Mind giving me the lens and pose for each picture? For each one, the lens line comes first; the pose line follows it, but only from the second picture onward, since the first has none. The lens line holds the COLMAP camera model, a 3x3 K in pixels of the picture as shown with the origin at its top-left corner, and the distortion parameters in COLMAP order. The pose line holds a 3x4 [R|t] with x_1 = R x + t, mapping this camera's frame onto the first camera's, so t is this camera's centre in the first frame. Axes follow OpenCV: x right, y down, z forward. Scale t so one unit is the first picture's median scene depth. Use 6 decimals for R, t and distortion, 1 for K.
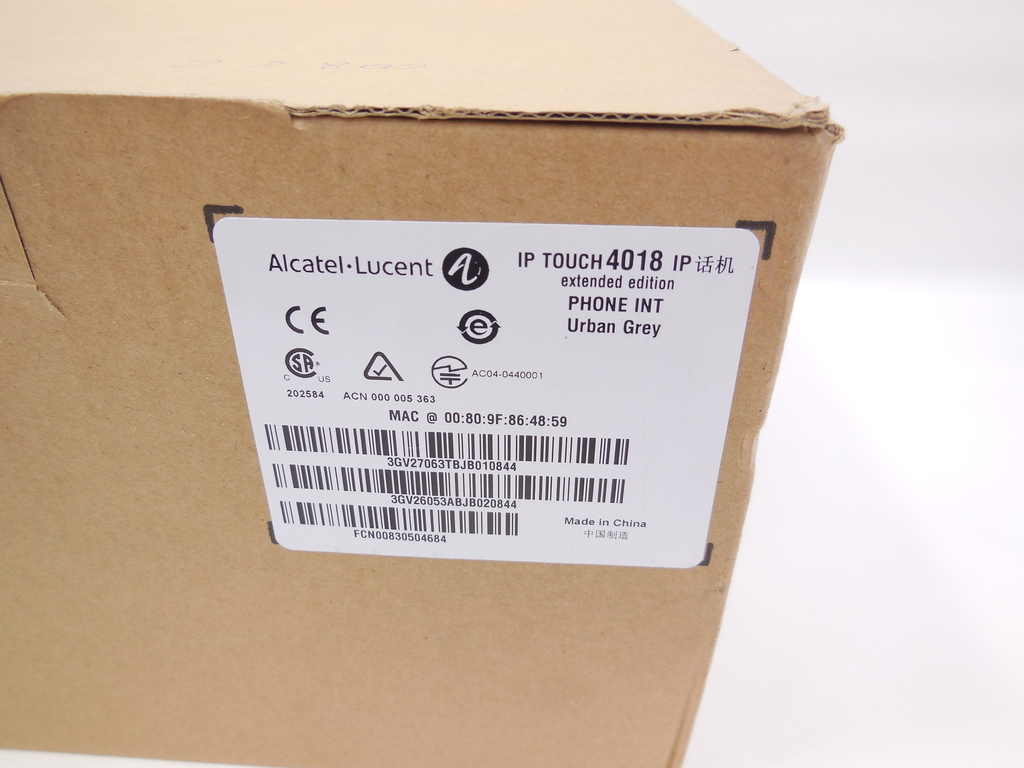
lens RADIAL K [[748.8, 0, 510.3], [0, 748.8, 384.4], [0, 0, 1]] dist [-0.007021, 0.004903]
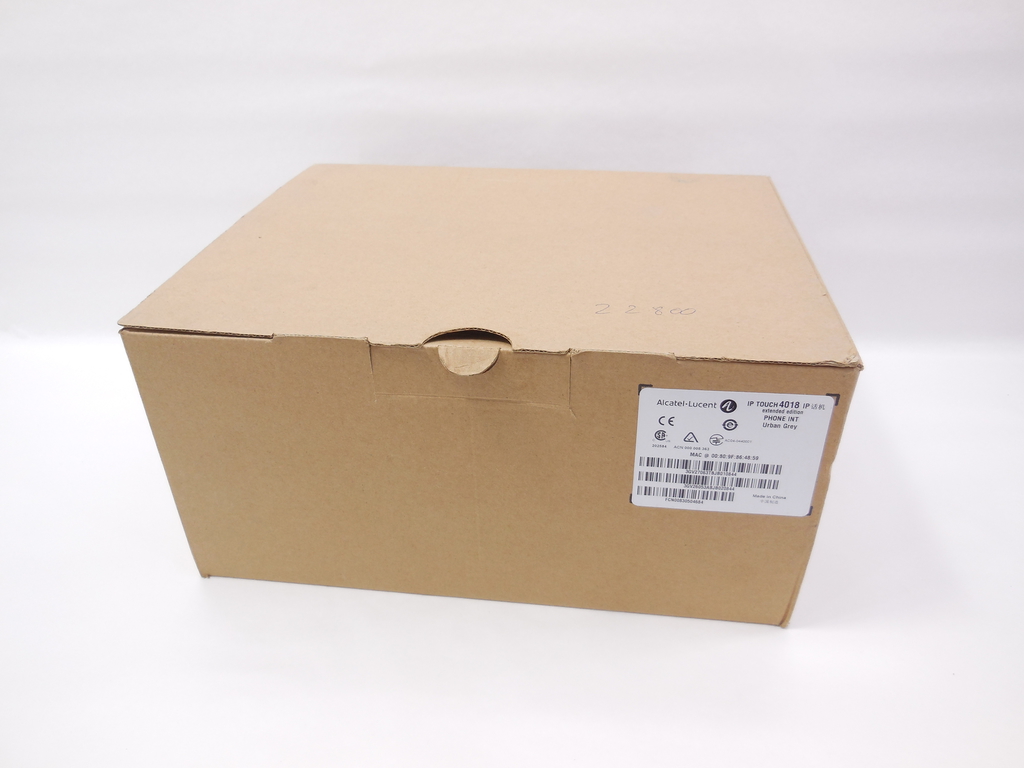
lens RADIAL K [[748.8, 0, 513.7], [0, 748.8, 384.3], [0, 0, 1]] dist [-0.007021, 0.004903]
pose [[0.996984, 0.011642, -0.076728, -0.588401], [-0.010677, 0.999859, 0.012972, -0.237332], [0.076868, -0.012114, 0.996968, -1.708171]]
